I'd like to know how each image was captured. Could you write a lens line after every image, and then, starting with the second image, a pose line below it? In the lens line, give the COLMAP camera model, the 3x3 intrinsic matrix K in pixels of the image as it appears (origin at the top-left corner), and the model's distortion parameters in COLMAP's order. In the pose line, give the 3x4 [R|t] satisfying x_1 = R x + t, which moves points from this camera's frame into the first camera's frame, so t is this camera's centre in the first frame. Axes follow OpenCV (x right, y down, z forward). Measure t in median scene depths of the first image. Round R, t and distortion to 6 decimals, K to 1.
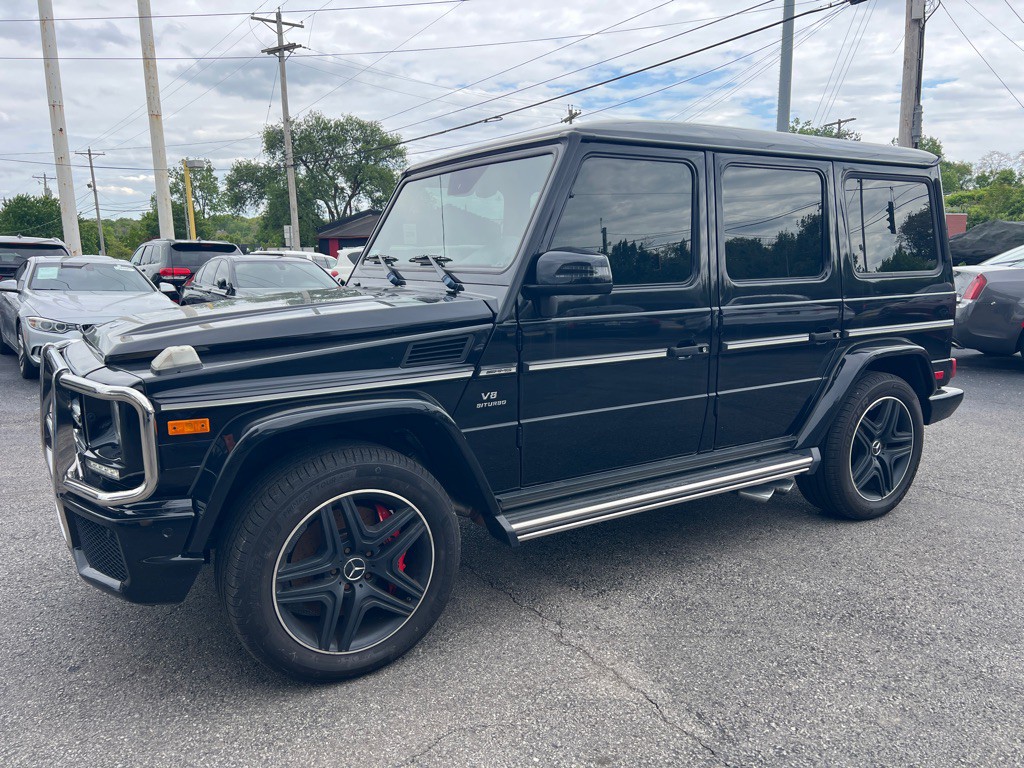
lens RADIAL K [[771.5, 0, 510.7], [0, 771.5, 390.0], [0, 0, 1]] dist [0.050117, -0.054919]
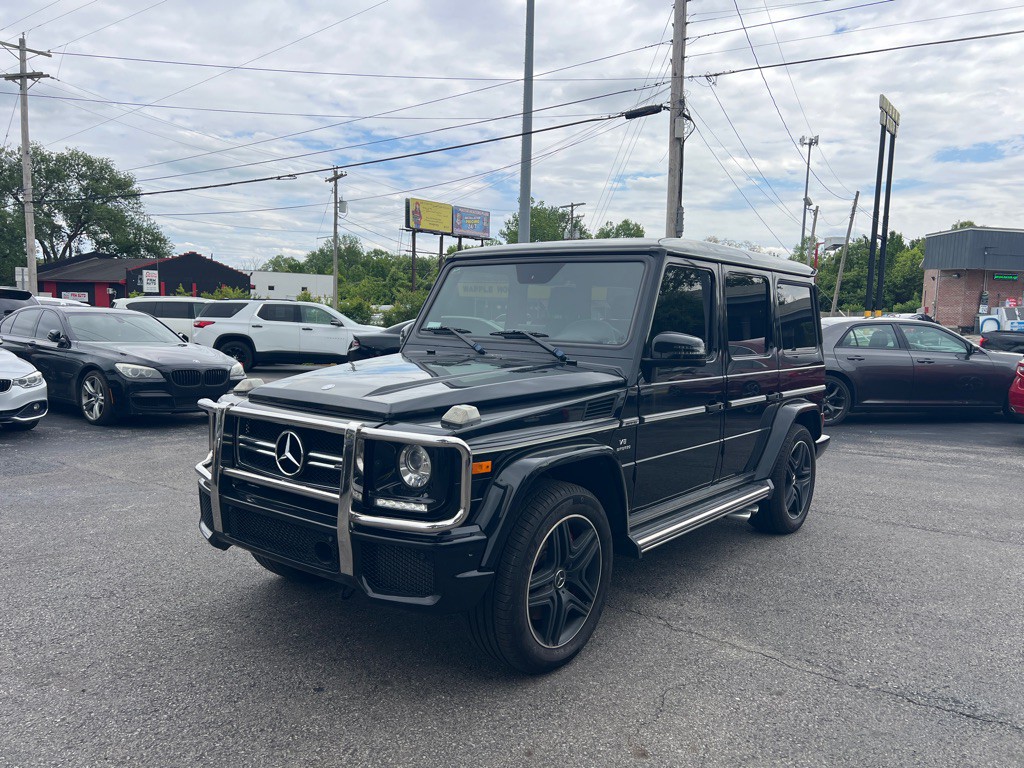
lens RADIAL K [[771.7, 0, 513.7], [0, 771.7, 385.4], [0, 0, 1]] dist [0.044941, -0.049669]
pose [[0.944024, 0.007417, 0.329793, -0.473277], [0.018581, 0.996964, -0.075610, 0.005464], [-0.329352, 0.077505, 0.941021, -0.135280]]
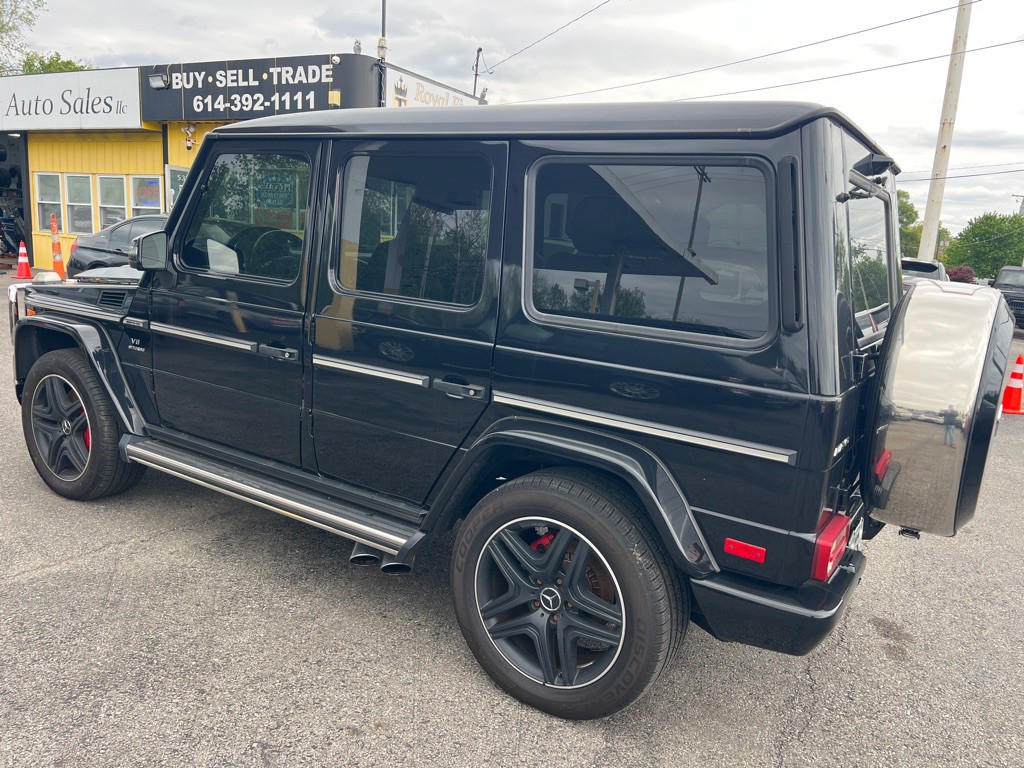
lens RADIAL K [[771.5, 0, 510.7], [0, 771.5, 390.0], [0, 0, 1]] dist [0.050117, -0.054919]
pose [[0.414065, 0.214180, -0.884690, 1.044687], [-0.235650, 0.964011, 0.123092, -0.165911], [0.879215, 0.157509, 0.449635, 0.726303]]
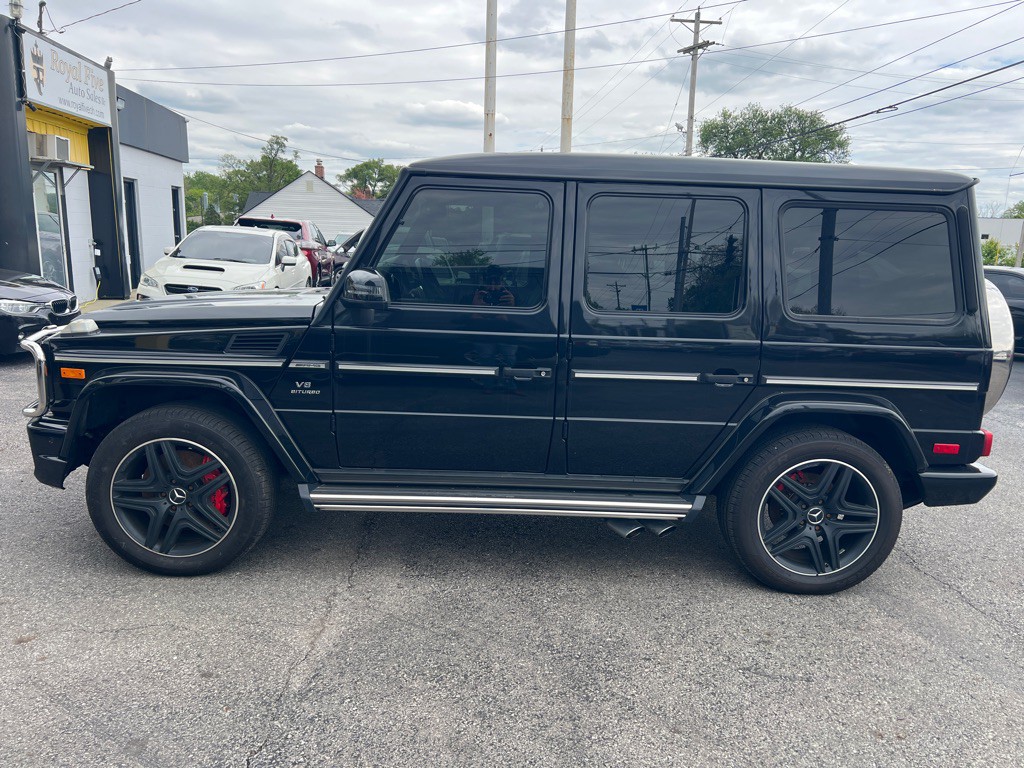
lens RADIAL K [[771.5, 0, 510.7], [0, 771.5, 390.0], [0, 0, 1]] dist [0.050117, -0.054919]
pose [[0.855072, 0.140130, -0.499215, 0.642247], [-0.135691, 0.989711, 0.045396, -0.062672], [0.500440, 0.028922, 0.865288, 0.077157]]
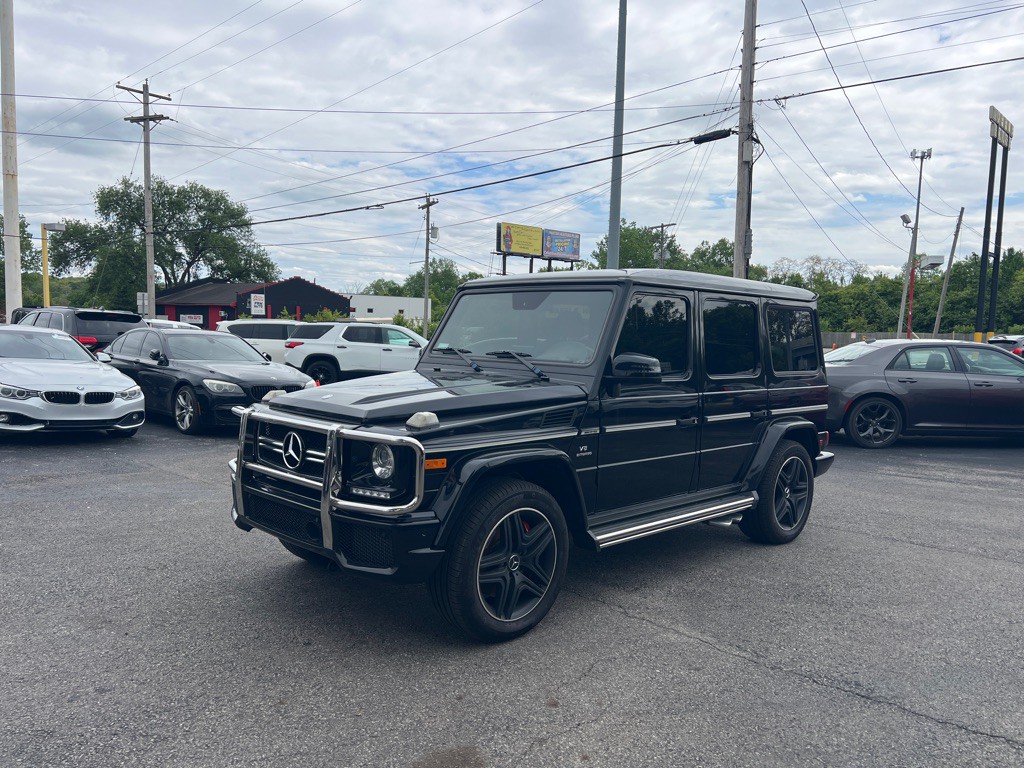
lens RADIAL K [[771.5, 0, 510.7], [0, 771.5, 390.0], [0, 0, 1]] dist [0.050117, -0.054919]
pose [[0.977560, 0.024215, 0.209263, -0.358794], [-0.003688, 0.995187, -0.097929, 0.030618], [-0.210627, 0.094959, 0.972943, -0.327096]]
